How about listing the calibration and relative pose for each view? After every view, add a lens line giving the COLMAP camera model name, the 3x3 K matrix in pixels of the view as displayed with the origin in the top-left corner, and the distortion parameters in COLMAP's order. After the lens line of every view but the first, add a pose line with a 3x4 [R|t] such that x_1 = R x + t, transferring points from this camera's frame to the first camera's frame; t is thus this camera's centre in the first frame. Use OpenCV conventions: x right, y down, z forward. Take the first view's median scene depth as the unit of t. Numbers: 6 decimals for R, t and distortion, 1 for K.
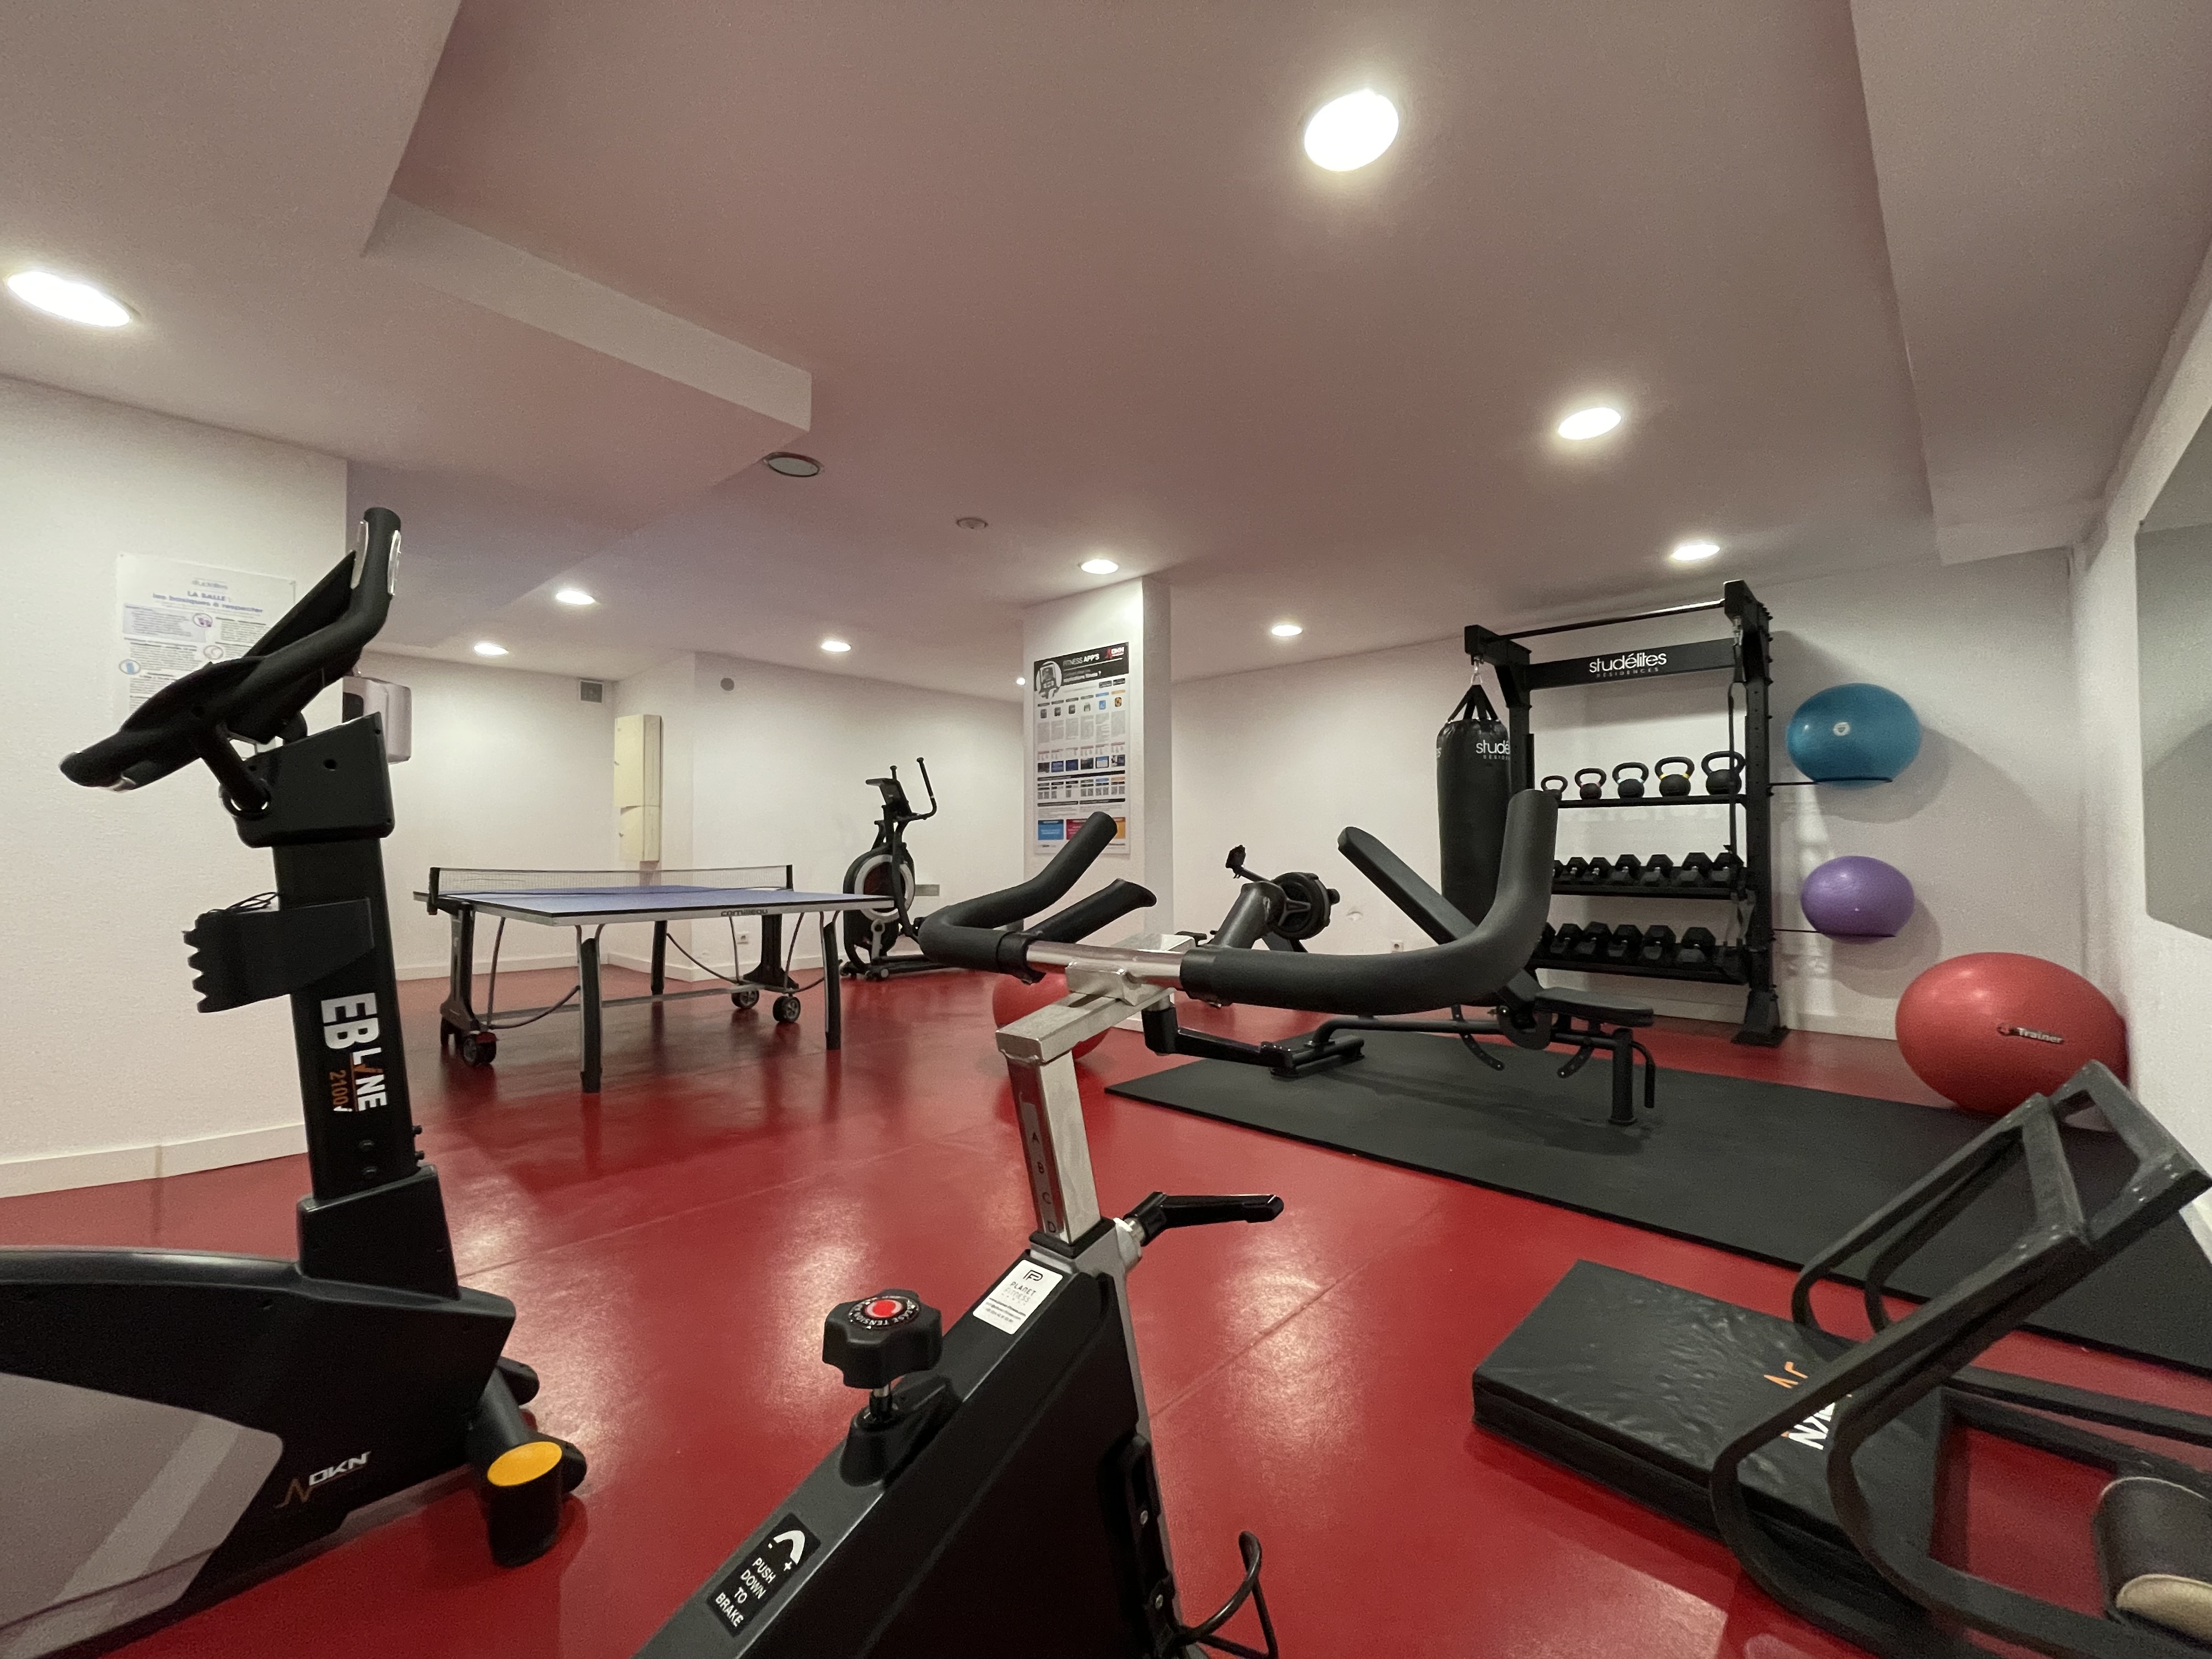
lens RADIAL K [[899.6, 0, 1102.5], [0, 899.6, 830.4], [0, 0, 1]] dist [0.000105, -0.000007]
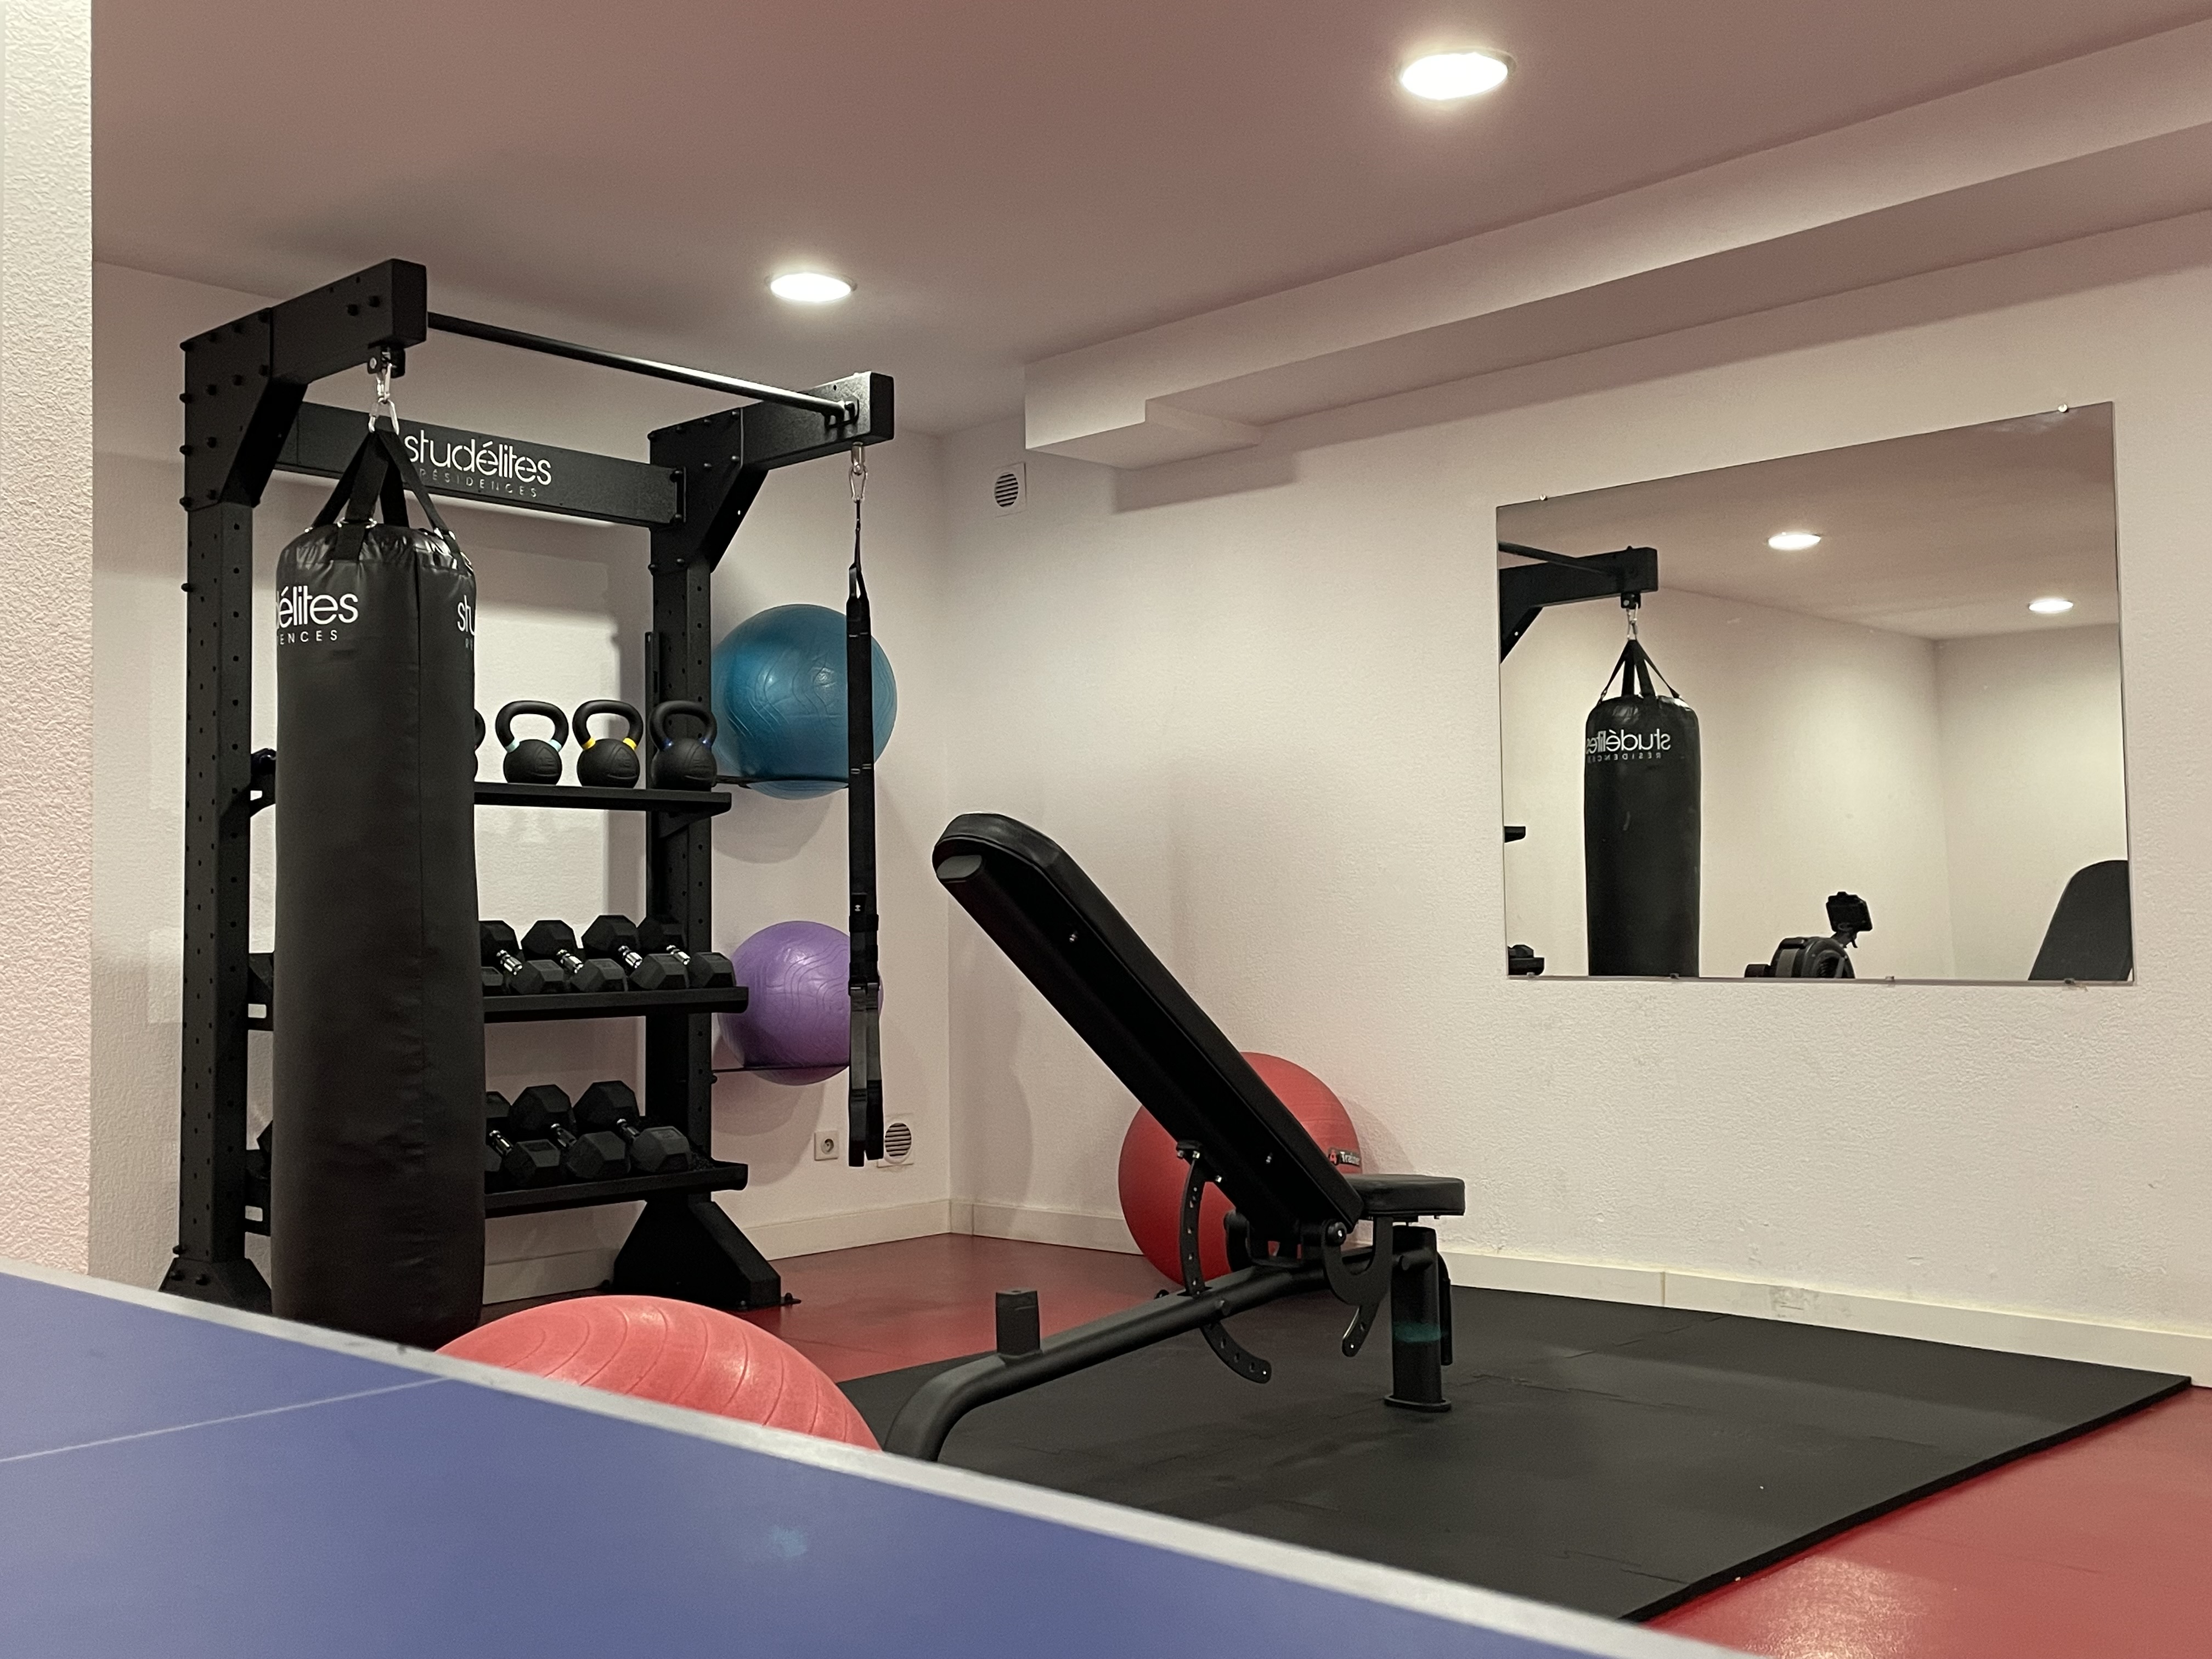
lens RADIAL K [[2202.8, 0, 1103.7], [0, 2202.8, 830.9], [0, 0, 1]] dist [0.006992, 0.000000]
pose [[-0.030831, 0.041016, 0.998683, -0.454440], [-0.008506, 0.999111, -0.041296, 0.025951], [-0.999488, -0.009768, -0.030454, 0.764501]]
